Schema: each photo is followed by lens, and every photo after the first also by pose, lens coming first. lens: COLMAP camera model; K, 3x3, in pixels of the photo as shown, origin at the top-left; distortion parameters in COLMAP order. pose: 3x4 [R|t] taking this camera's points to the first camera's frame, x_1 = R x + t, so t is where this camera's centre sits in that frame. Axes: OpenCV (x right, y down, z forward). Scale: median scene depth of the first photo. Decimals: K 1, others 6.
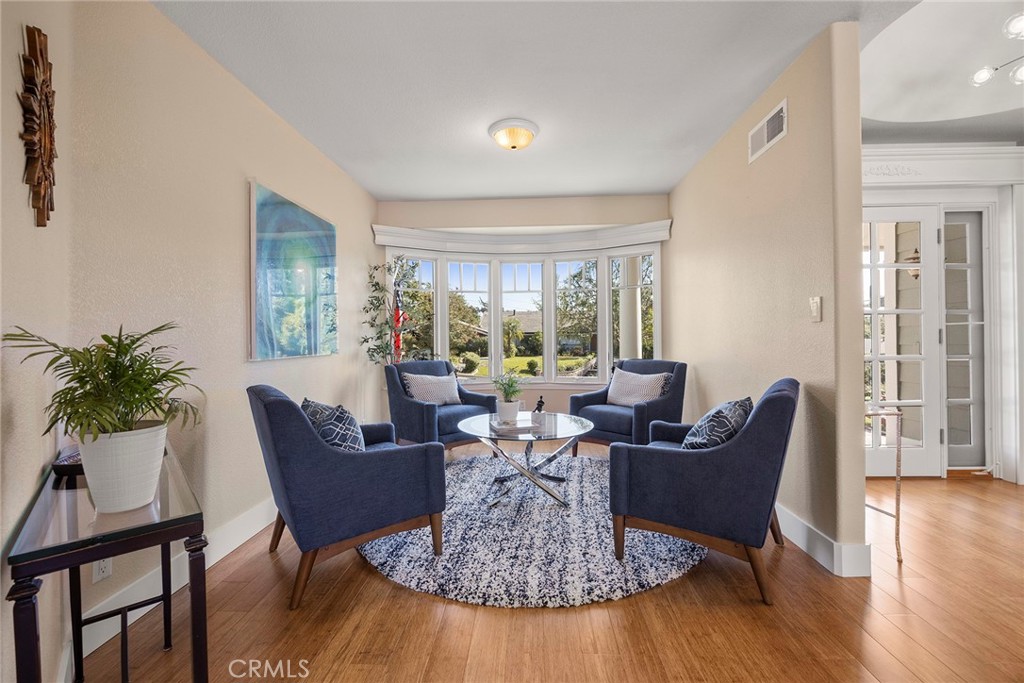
lens RADIAL K [[440.2, 0, 514.7], [0, 440.2, 337.3], [0, 0, 1]] dist [-0.009919, 0.000796]
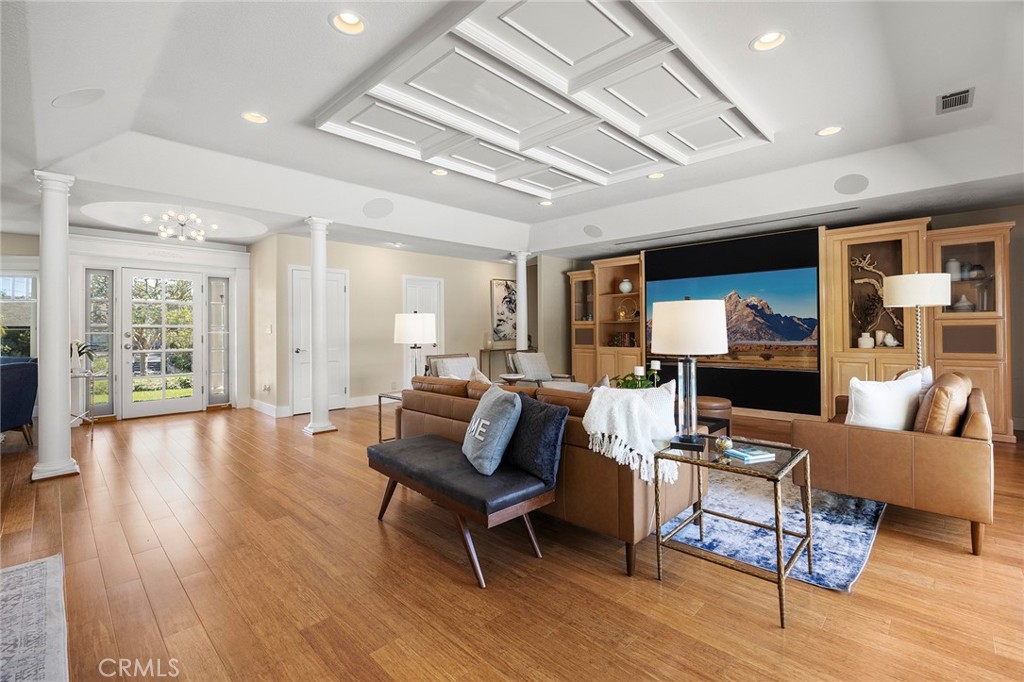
lens RADIAL K [[453.2, 0, 505.6], [0, 453.2, 325.4], [0, 0, 1]] dist [-0.016502, 0.000245]
pose [[0.687641, 0.015897, 0.725876, 0.434321], [-0.005245, 0.999843, -0.016929, -0.037576], [-0.726032, 0.007834, 0.687617, -1.407168]]
